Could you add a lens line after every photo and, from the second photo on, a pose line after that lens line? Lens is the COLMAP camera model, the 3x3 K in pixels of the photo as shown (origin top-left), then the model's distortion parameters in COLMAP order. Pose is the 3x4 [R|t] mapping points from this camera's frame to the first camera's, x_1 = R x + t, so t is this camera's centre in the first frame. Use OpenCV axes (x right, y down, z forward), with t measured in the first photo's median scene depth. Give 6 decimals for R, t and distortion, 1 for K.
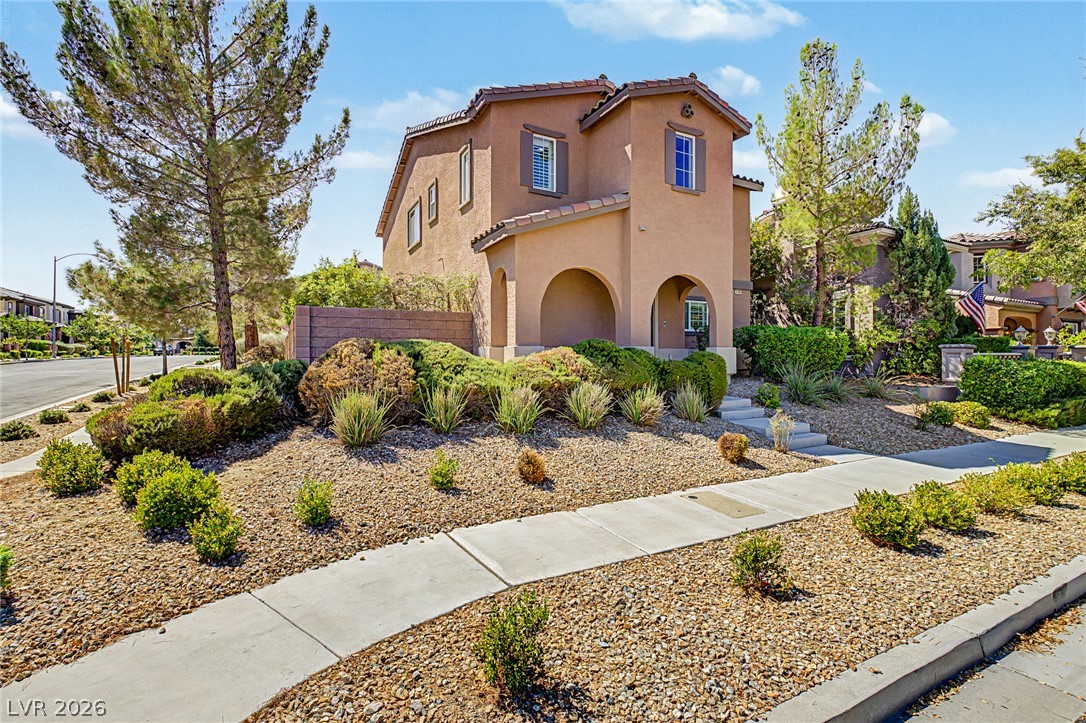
lens RADIAL K [[462.8, 0, 536.9], [0, 462.8, 355.9], [0, 0, 1]] dist [0.005490, 0.000393]
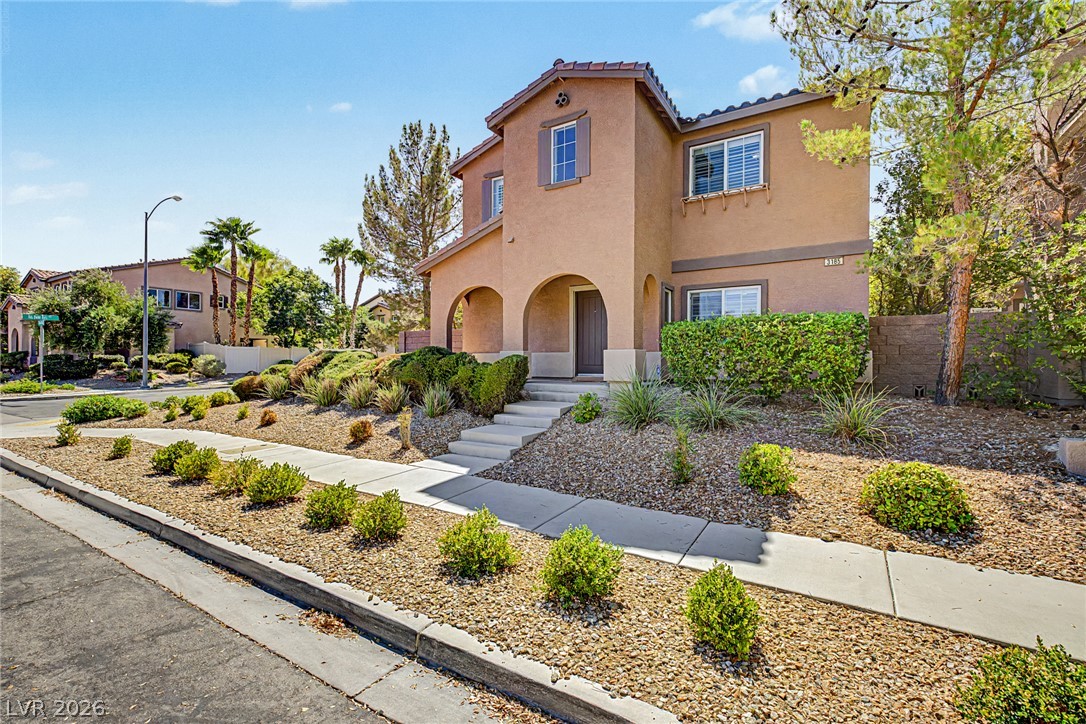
lens RADIAL K [[466.8, 0, 543.0], [0, 466.8, 362.0], [0, 0, 1]] dist [0.011581, 0.000011]
pose [[0.524416, -0.001694, -0.851460, 1.127837], [0.002340, 0.999997, -0.000548, 0.007248], [0.851459, -0.001705, 0.524419, 0.469865]]
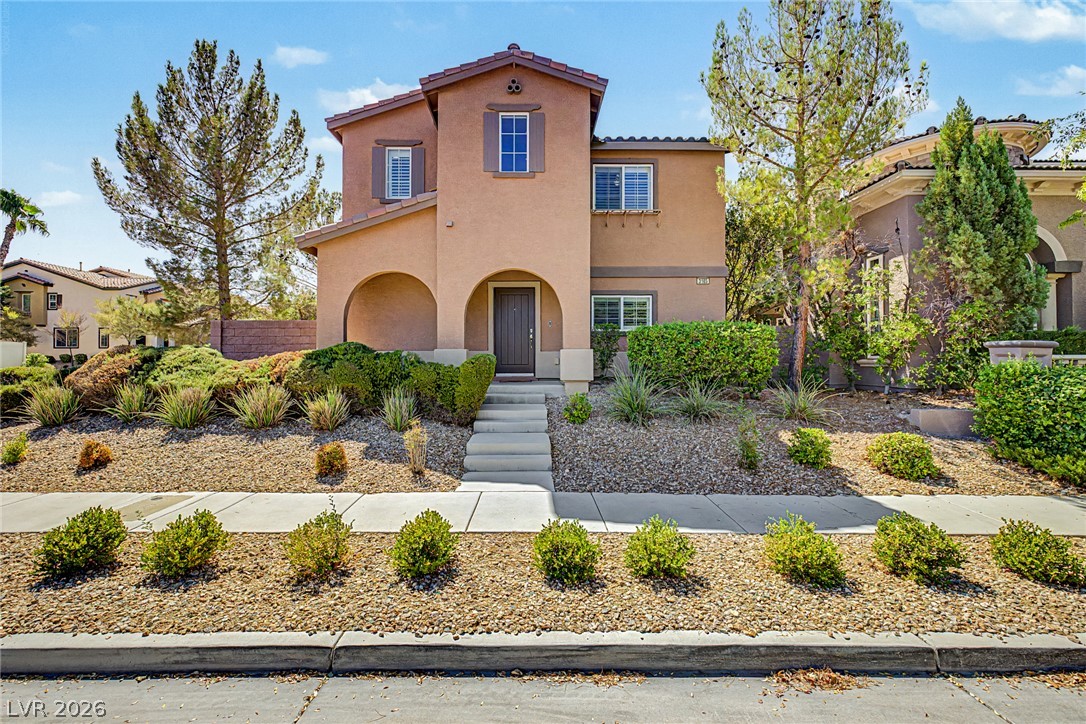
lens RADIAL K [[462.8, 0, 536.9], [0, 462.8, 356.4], [0, 0, 1]] dist [0.005490, 0.000393]
pose [[0.894992, -0.005175, -0.446052, 0.772184], [0.004207, 0.999986, -0.003161, -0.000128], [0.446062, 0.000952, 0.895002, 0.214640]]
